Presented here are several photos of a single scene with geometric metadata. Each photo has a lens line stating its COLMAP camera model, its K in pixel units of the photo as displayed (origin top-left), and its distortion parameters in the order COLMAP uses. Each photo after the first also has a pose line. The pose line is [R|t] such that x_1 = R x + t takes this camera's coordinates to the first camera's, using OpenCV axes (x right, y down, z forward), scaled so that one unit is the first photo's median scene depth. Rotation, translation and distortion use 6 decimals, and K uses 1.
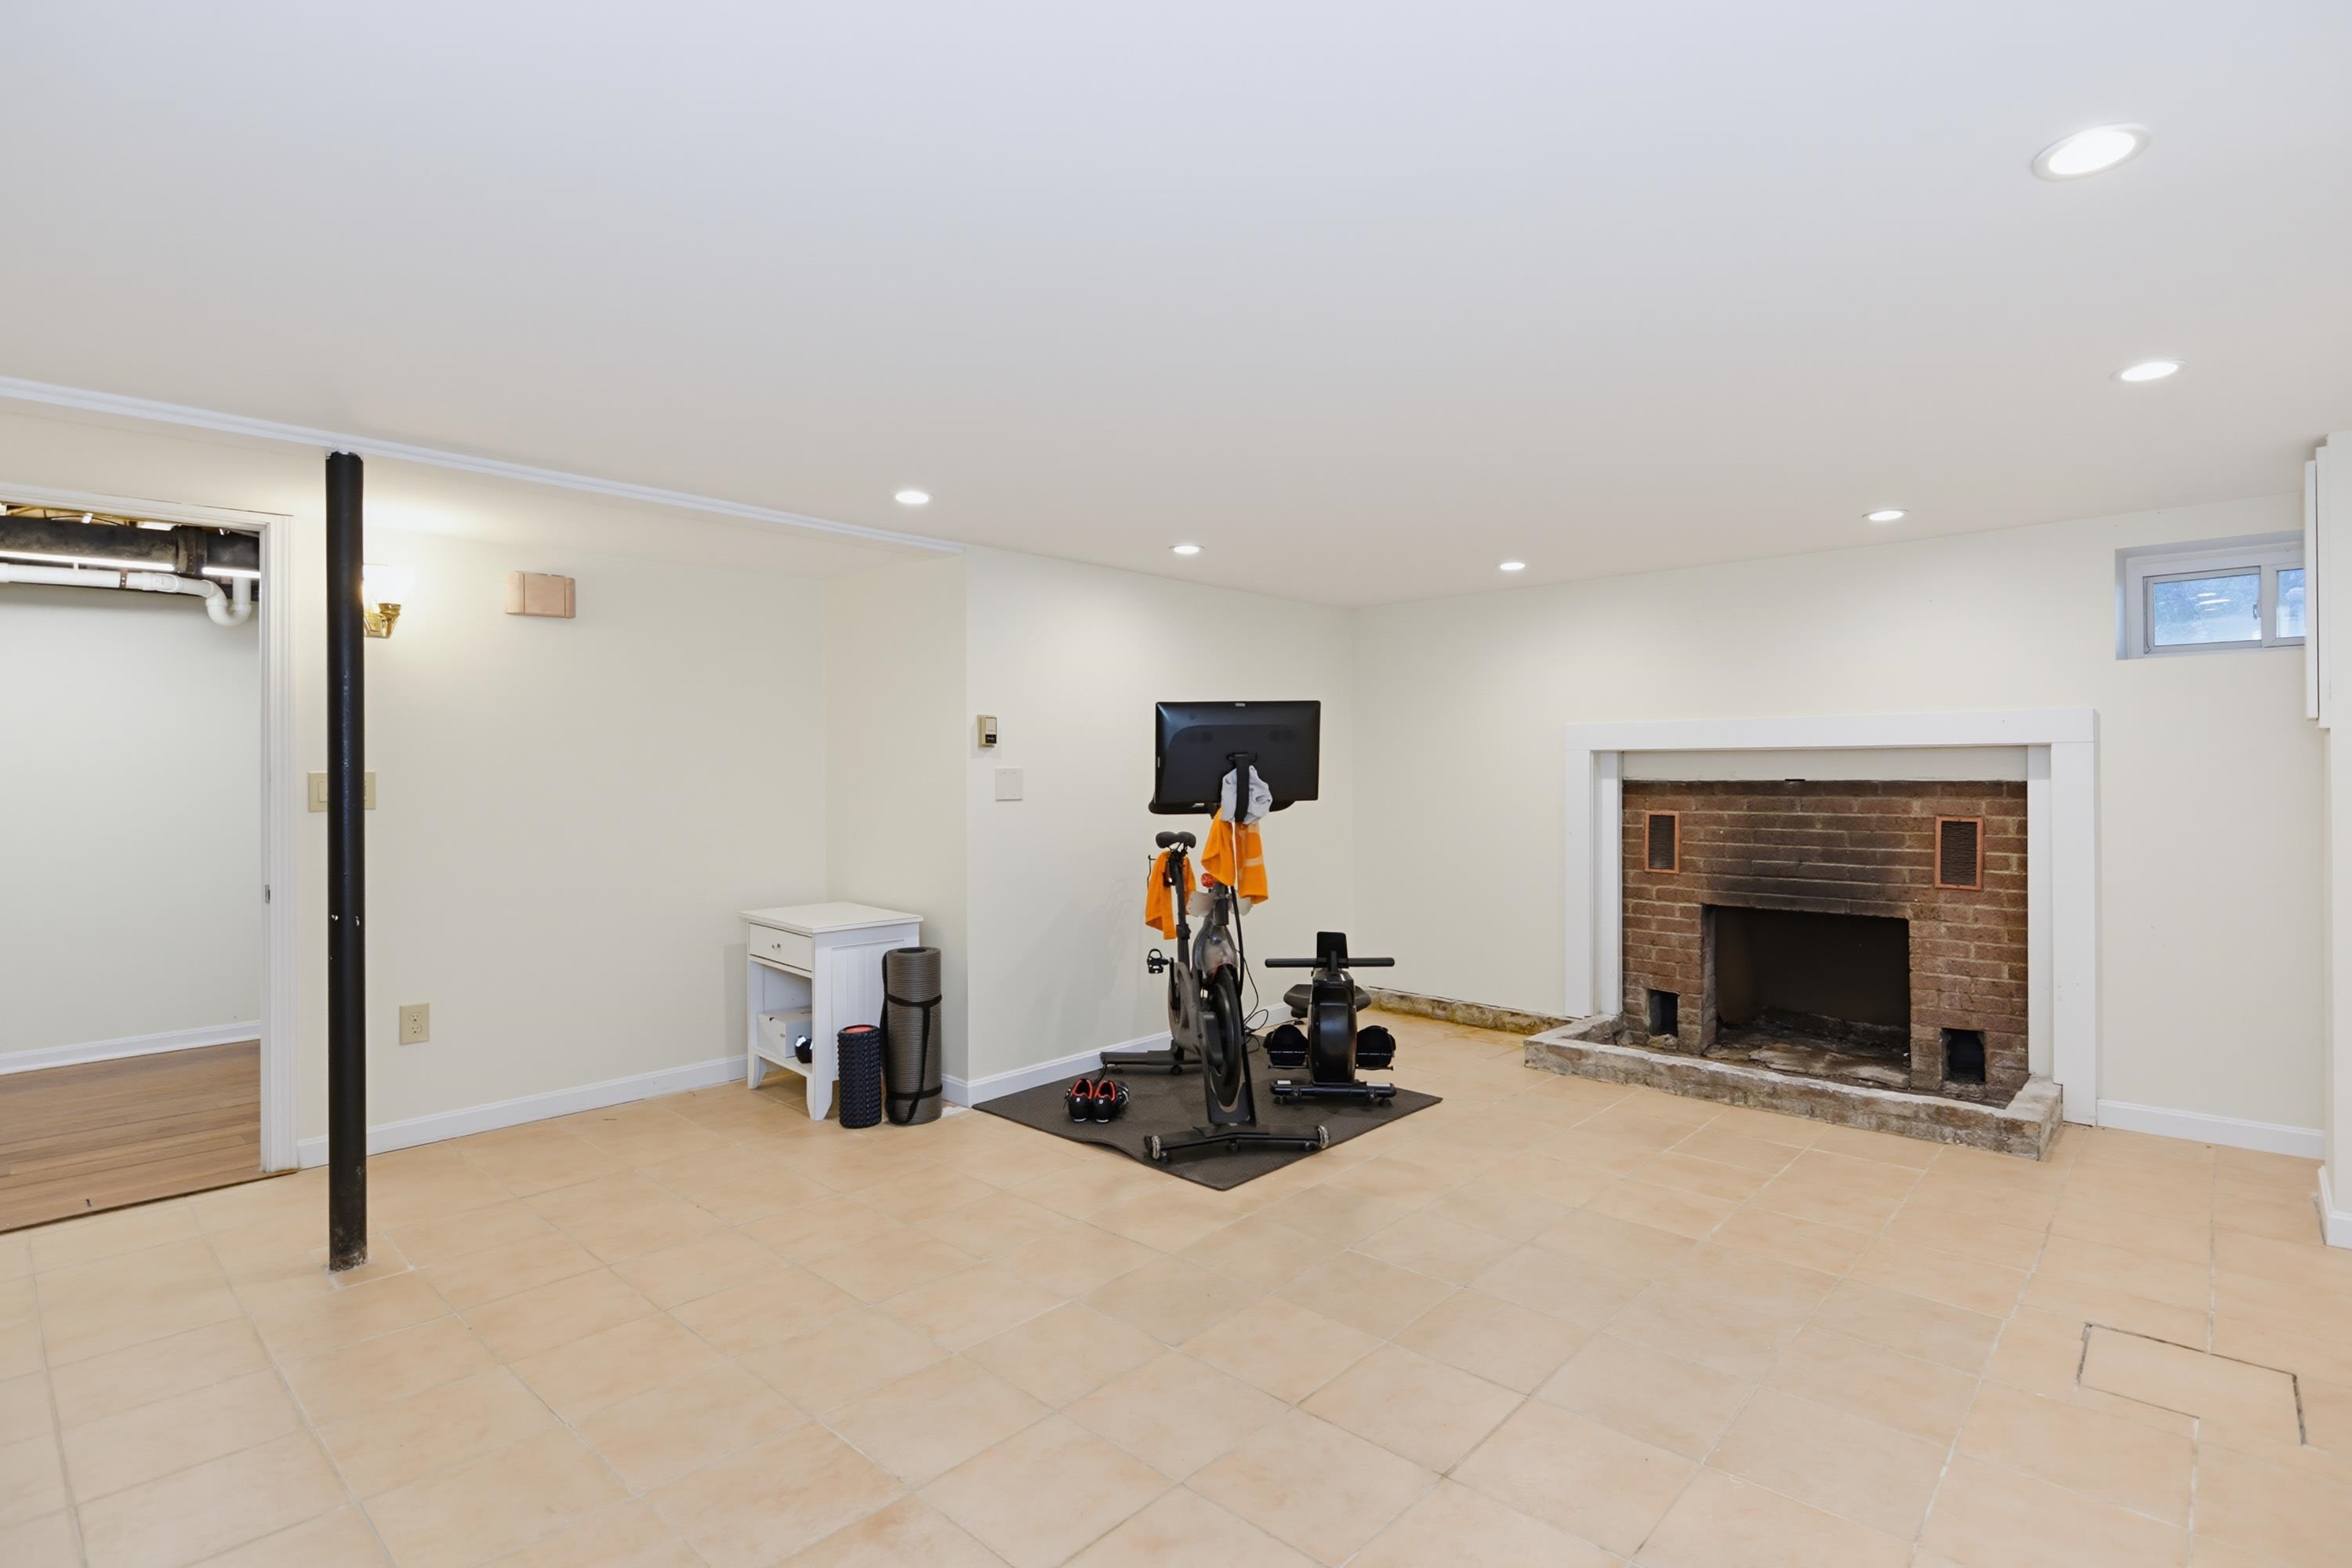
lens RADIAL K [[1078.0, 0, 1286.1], [0, 1078.0, 766.9], [0, 0, 1]] dist [-0.000600, -0.000225]
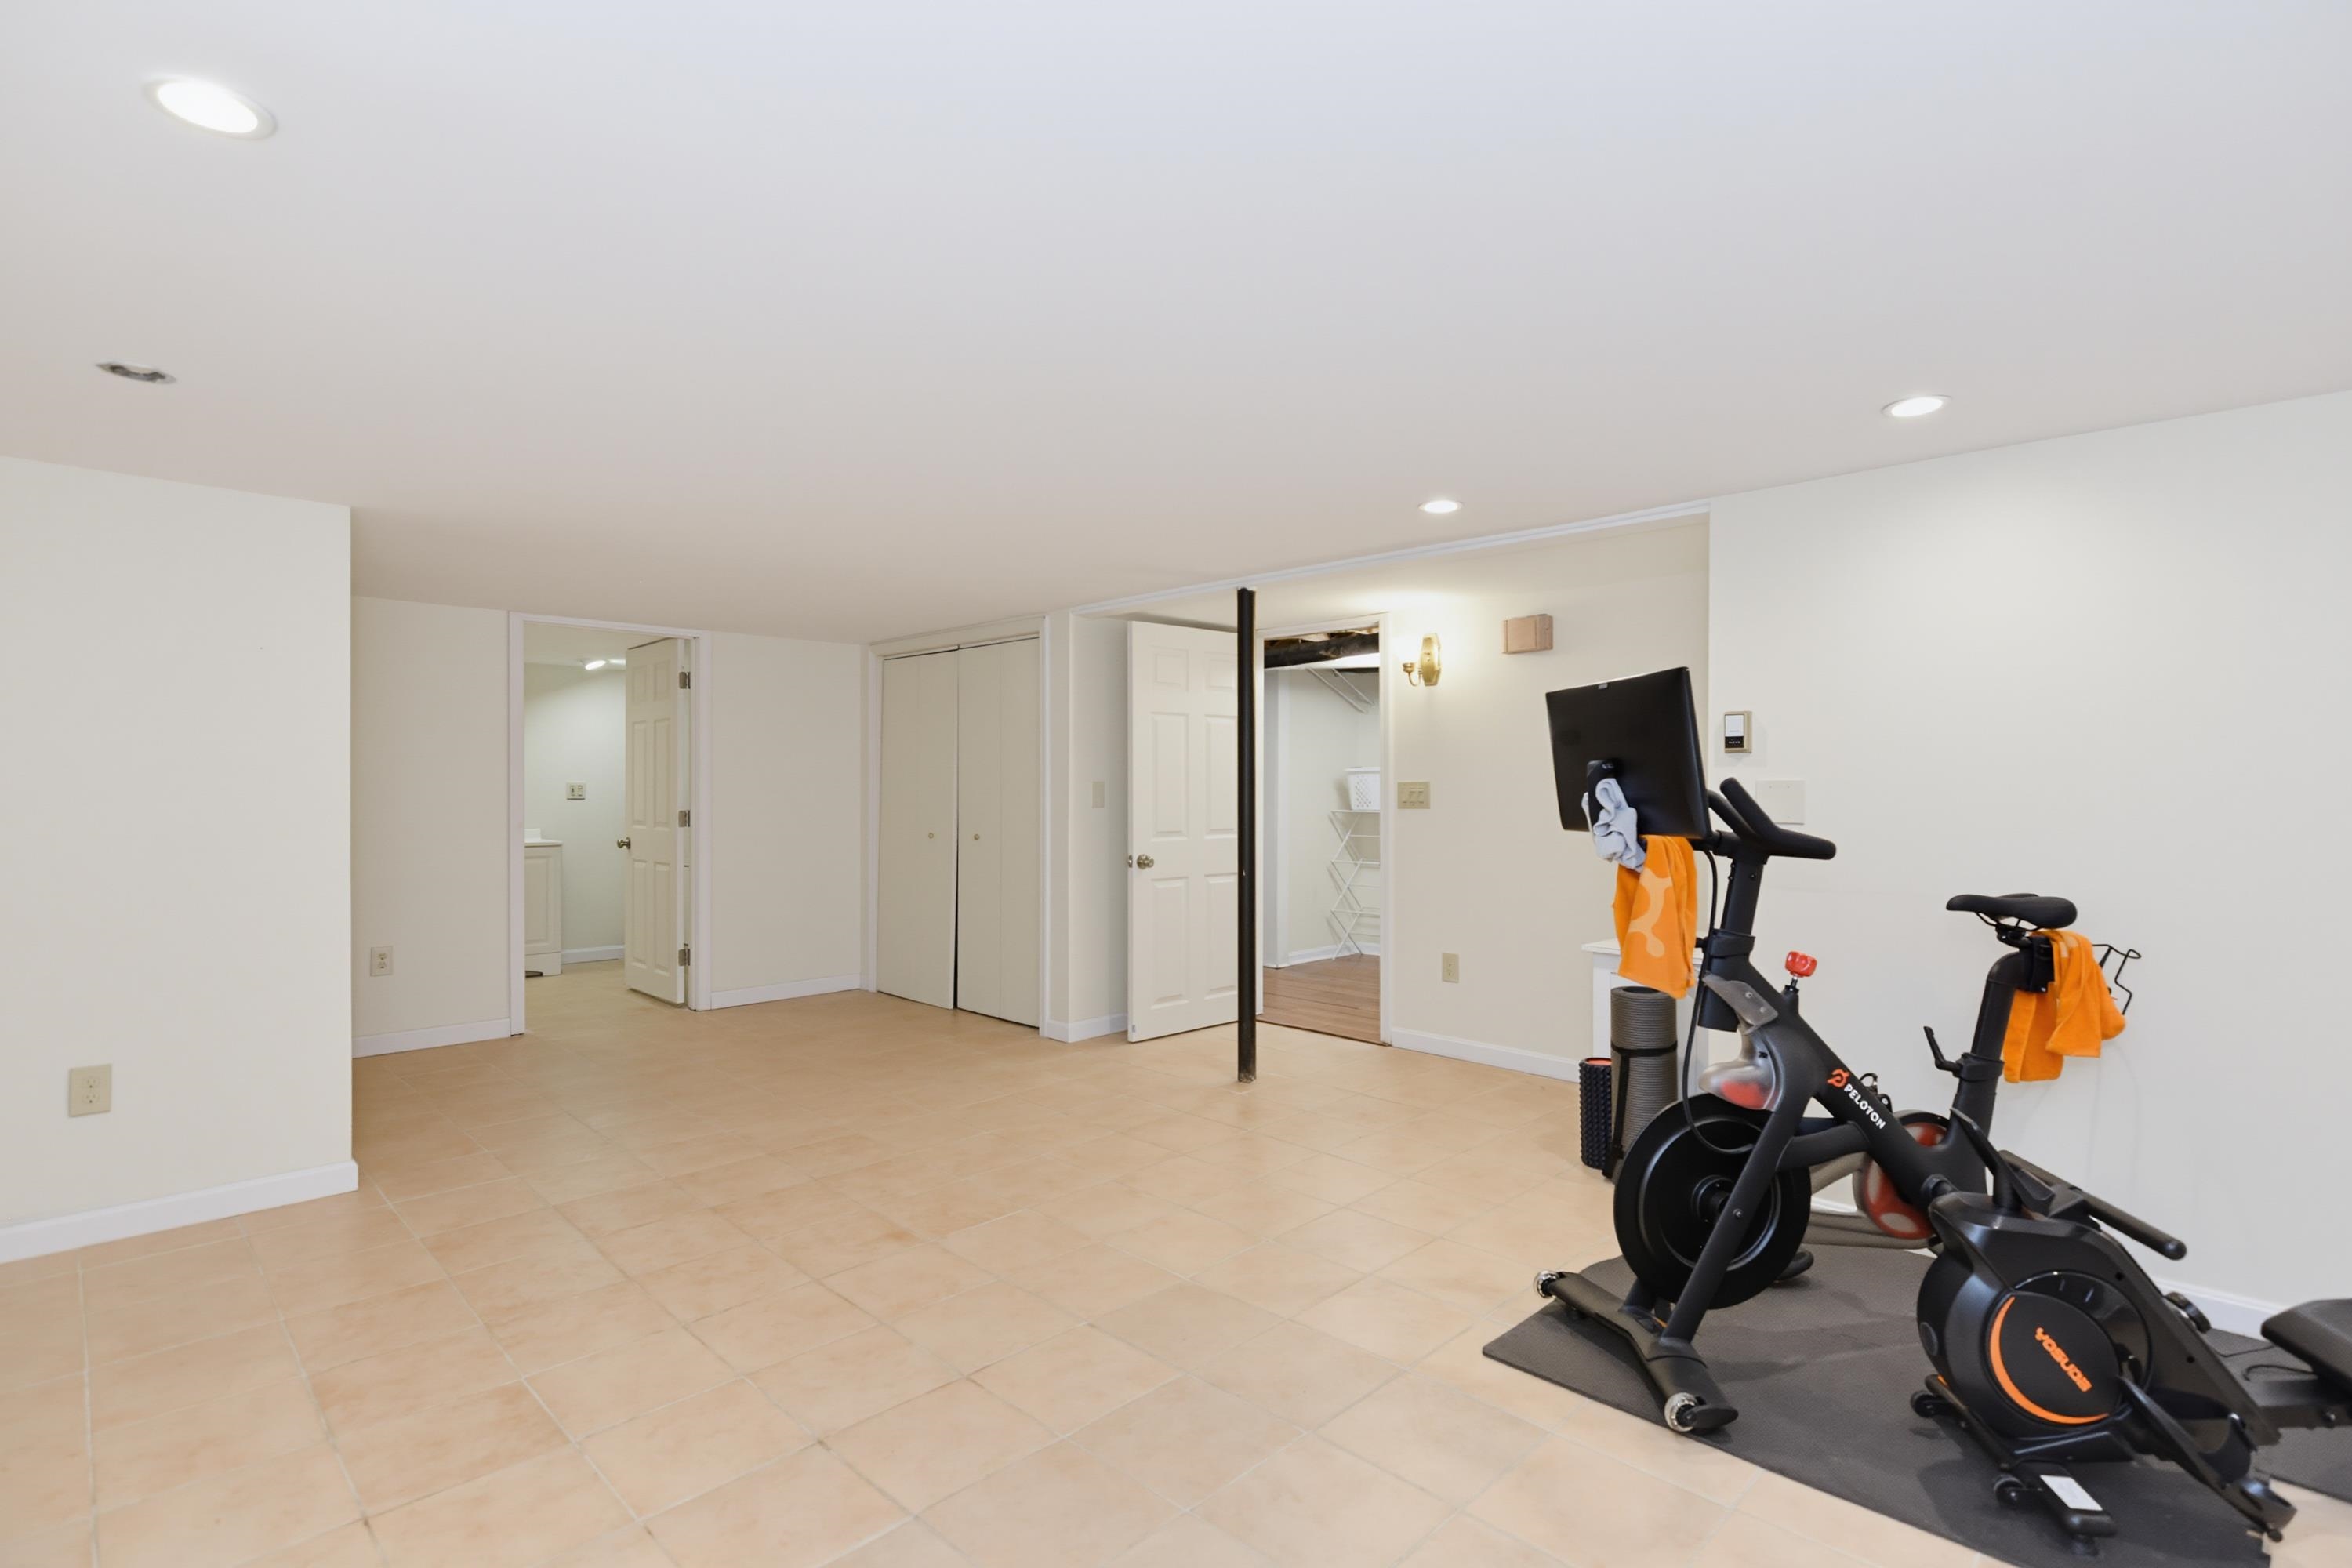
lens RADIAL K [[1156.0, 0, 1176.0], [0, 1156.0, 784.0], [0, 0, 1]] dist [-0.000994, -0.000645]
pose [[-0.078490, 0.003686, -0.996908, 0.559434], [0.001641, 0.999992, 0.003568, 0.001184], [0.996914, -0.001356, -0.078495, 0.645101]]
